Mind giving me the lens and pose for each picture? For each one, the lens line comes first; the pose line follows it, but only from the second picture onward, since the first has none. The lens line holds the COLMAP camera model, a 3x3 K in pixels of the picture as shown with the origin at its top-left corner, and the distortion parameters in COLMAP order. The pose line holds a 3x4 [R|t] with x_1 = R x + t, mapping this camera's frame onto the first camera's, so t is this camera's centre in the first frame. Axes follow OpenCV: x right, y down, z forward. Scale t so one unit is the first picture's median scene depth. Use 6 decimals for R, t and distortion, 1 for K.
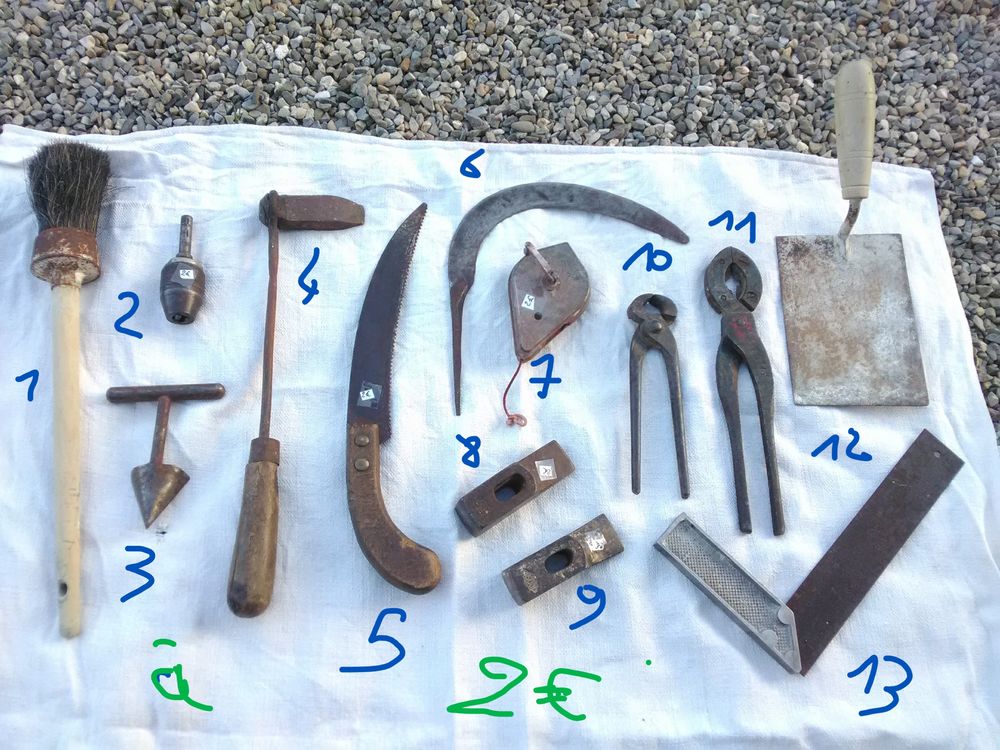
lens RADIAL K [[851.4, 0, 494.2], [0, 851.4, 377.1], [0, 0, 1]] dist [0.079594, -0.164480]
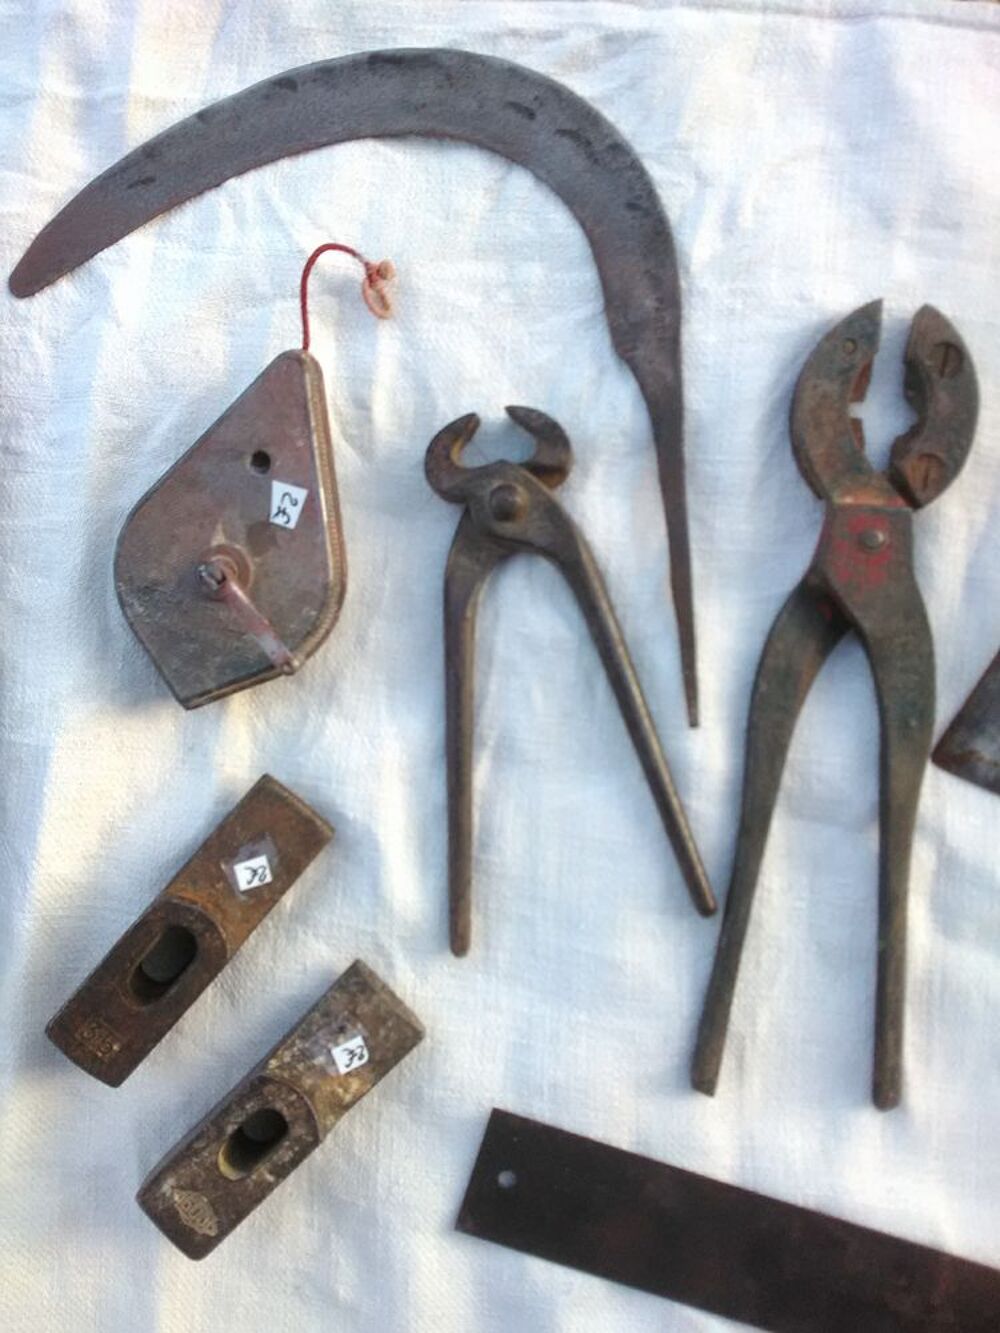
lens RADIAL K [[1134.9, 0, 524.9], [0, 1134.9, 659.9], [0, 0, 1]] dist [0.079594, -0.164480]
pose [[0.987912, 0.112866, -0.106257, 0.197021], [-0.069463, 0.935118, 0.347460, -0.175187], [0.138579, -0.335879, 0.931655, 0.491512]]
